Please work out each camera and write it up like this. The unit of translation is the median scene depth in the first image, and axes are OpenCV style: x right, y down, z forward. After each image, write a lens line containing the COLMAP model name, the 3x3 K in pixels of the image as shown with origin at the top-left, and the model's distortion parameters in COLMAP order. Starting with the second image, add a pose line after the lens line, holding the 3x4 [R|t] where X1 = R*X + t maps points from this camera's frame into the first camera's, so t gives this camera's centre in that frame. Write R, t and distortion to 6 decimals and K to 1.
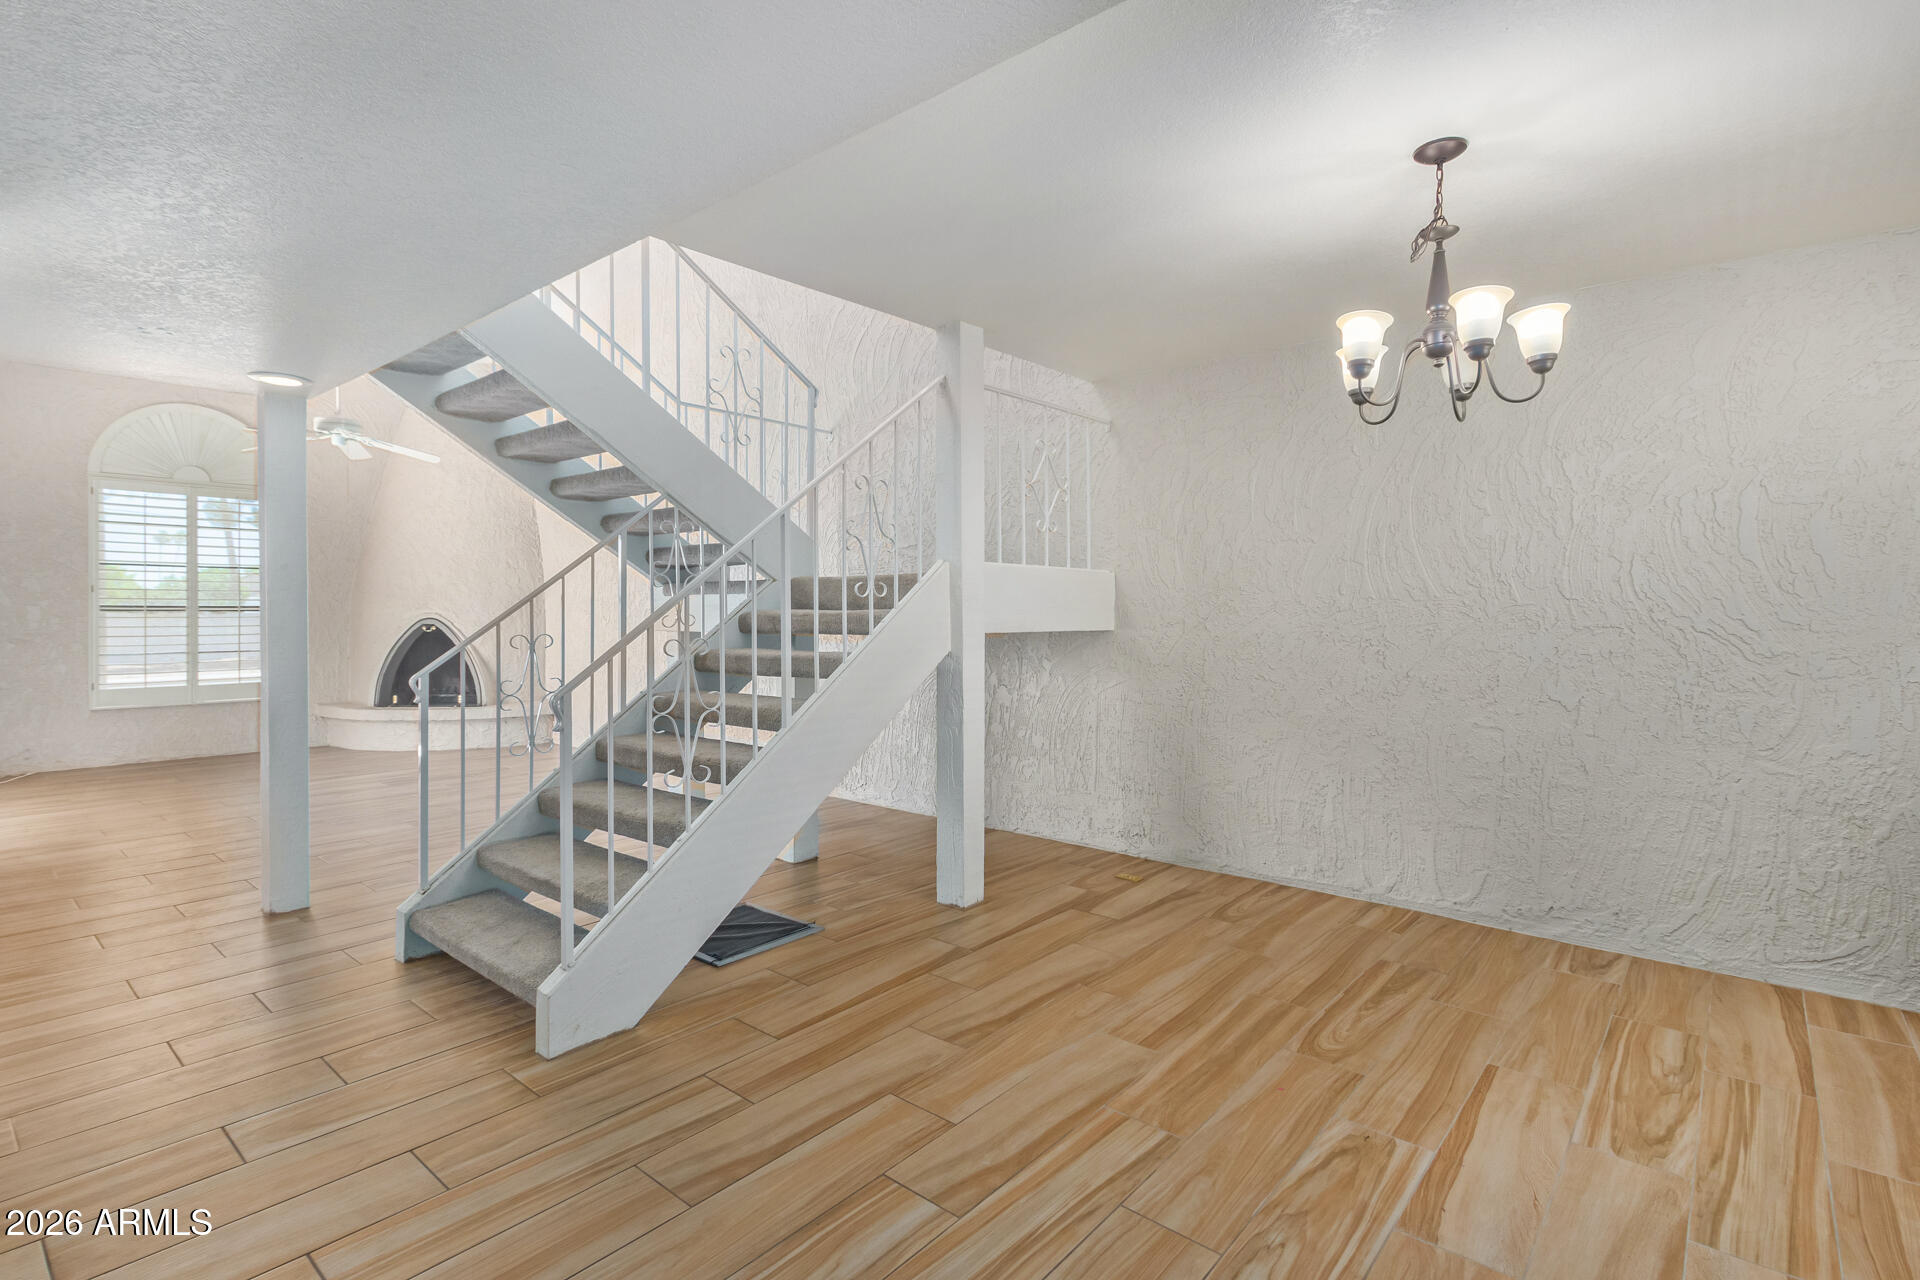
lens RADIAL K [[911.0, 0, 959.8], [0, 911.0, 624.6], [0, 0, 1]] dist [0.003244, 0.000292]
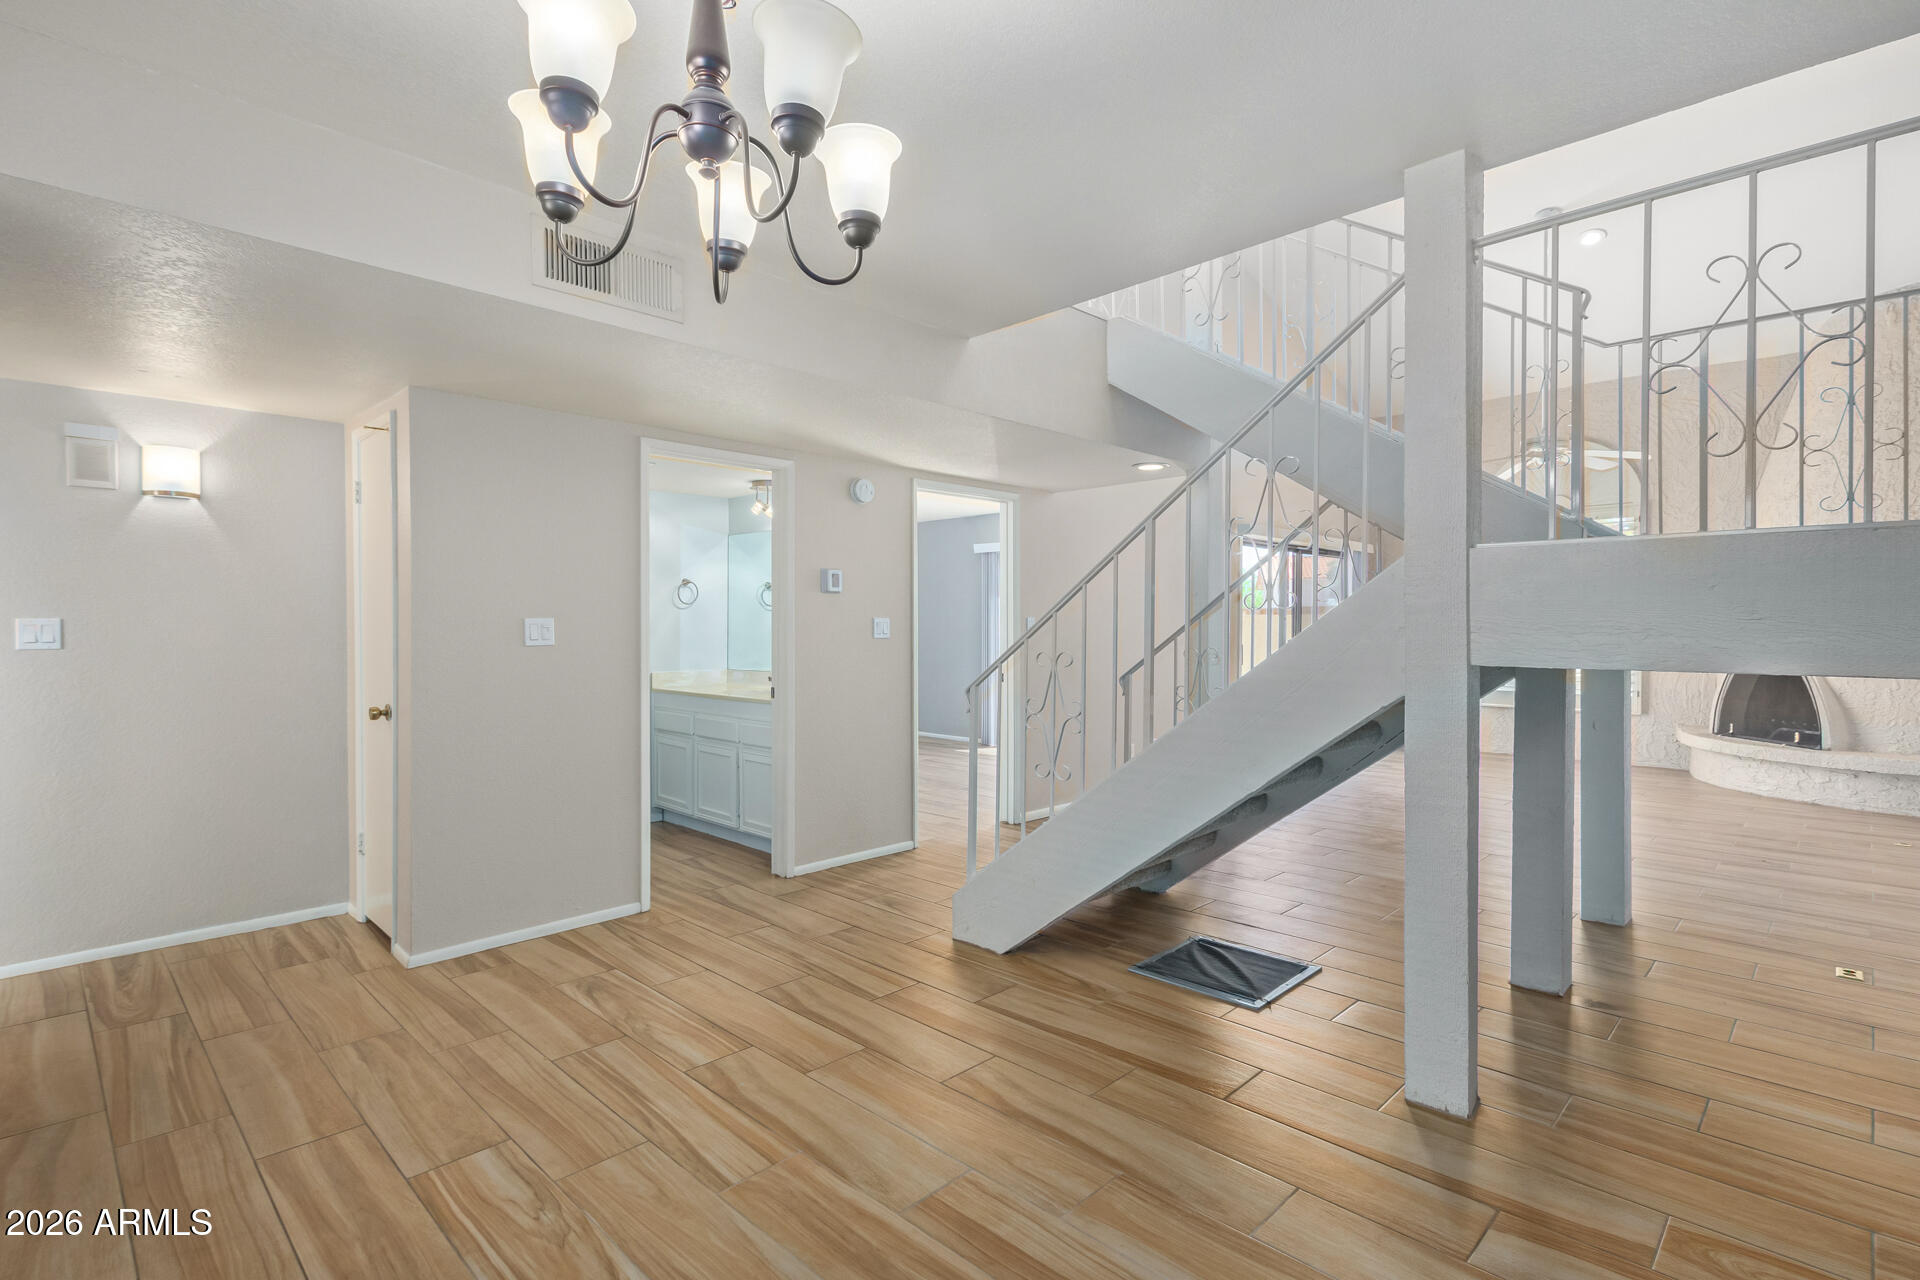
lens RADIAL K [[911.0, 0, 966.3], [0, 911.0, 635.1], [0, 0, 1]] dist [0.003244, 0.000292]
pose [[-0.061267, 0.009037, -0.998080, 1.162490], [-0.012842, 0.999869, 0.009842, -0.021178], [0.998039, 0.013421, -0.061143, 1.305744]]
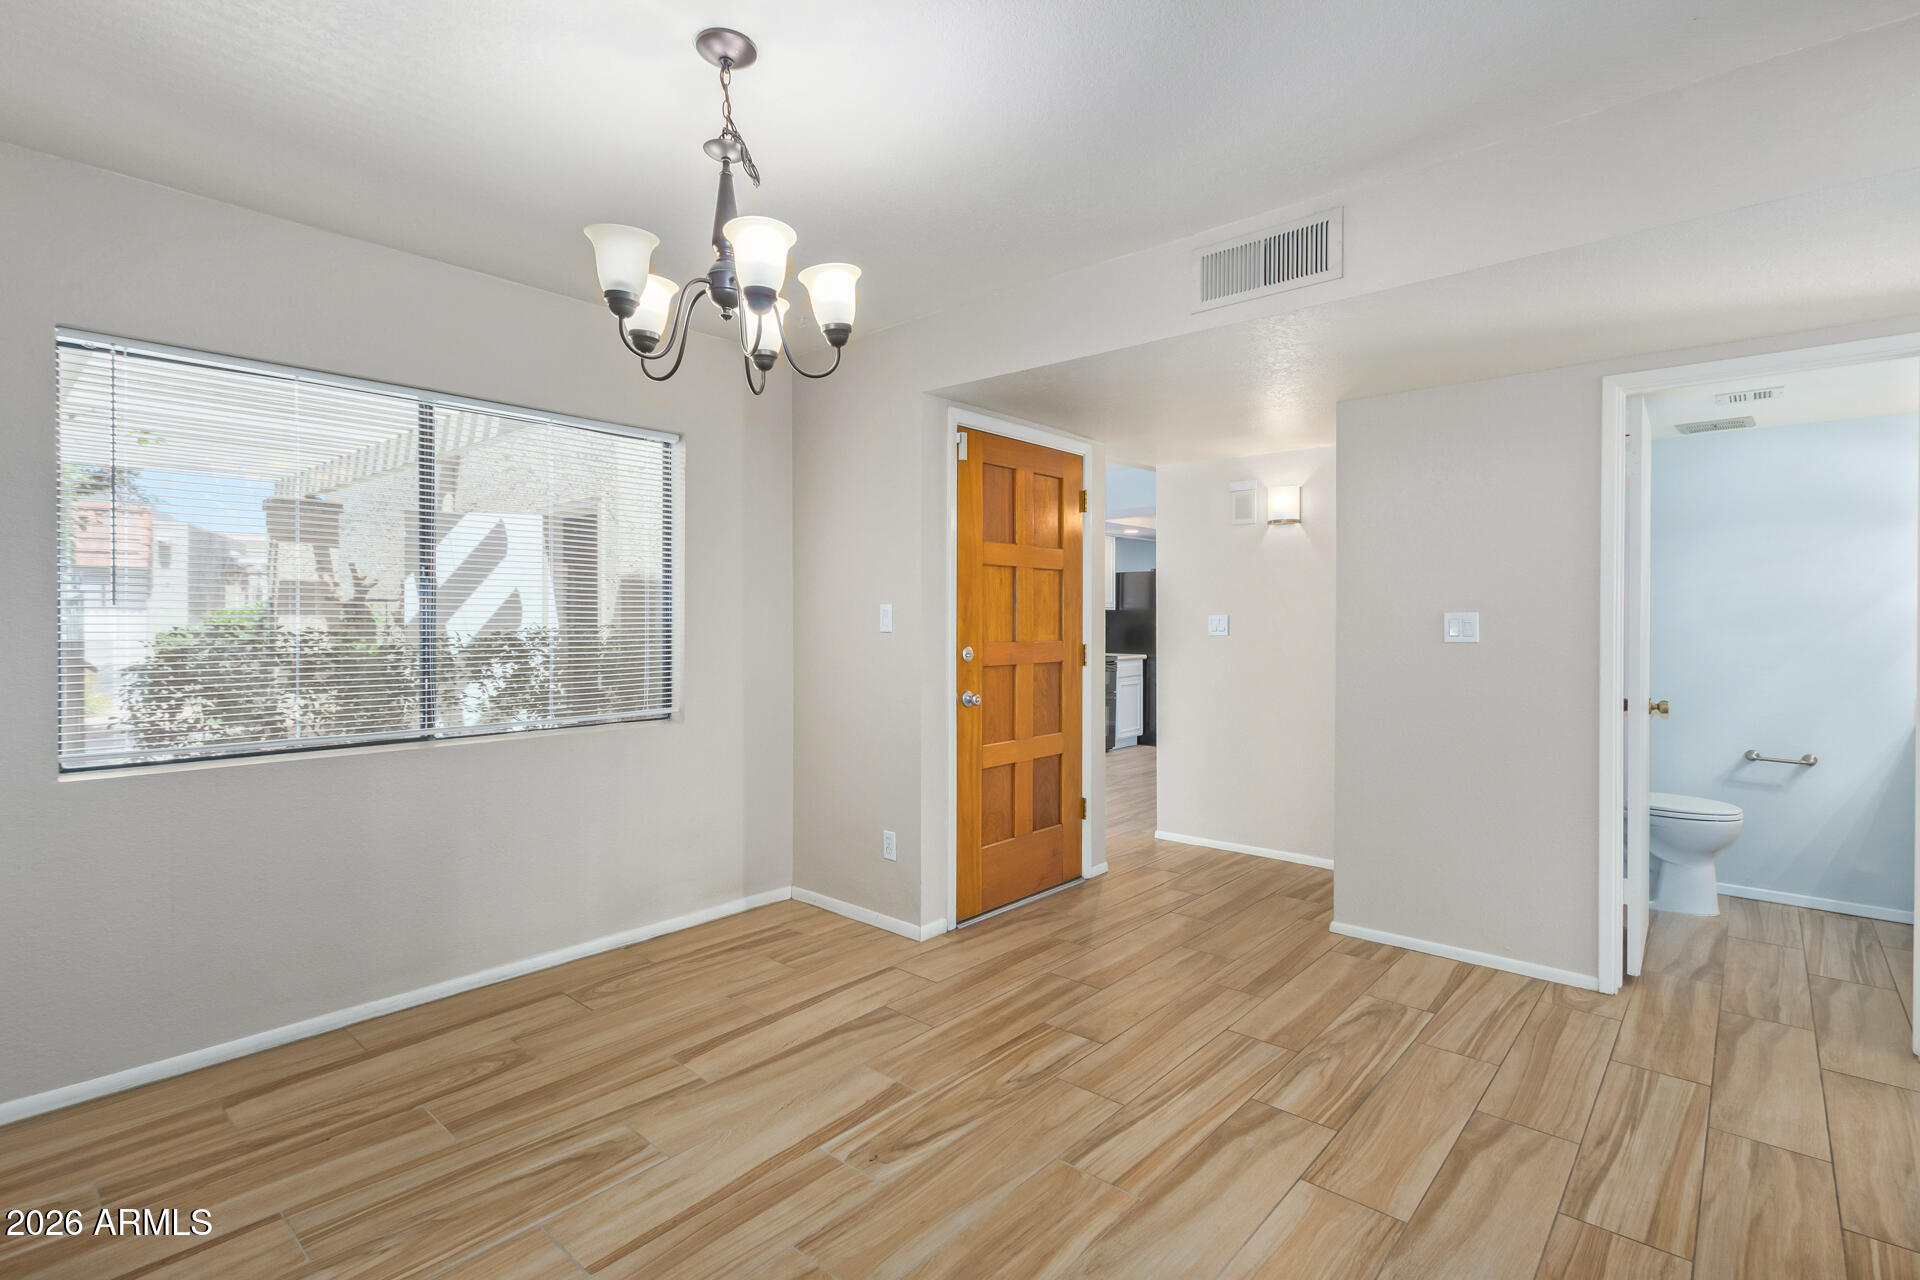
lens RADIAL K [[911.0, 0, 963.1], [0, 911.0, 618.9], [0, 0, 1]] dist [0.003244, 0.000292]
pose [[-0.999824, -0.002694, 0.018555, 0.333589], [-0.002414, 0.999883, 0.015099, -0.036967], [-0.018594, 0.015051, -0.999714, 1.986217]]
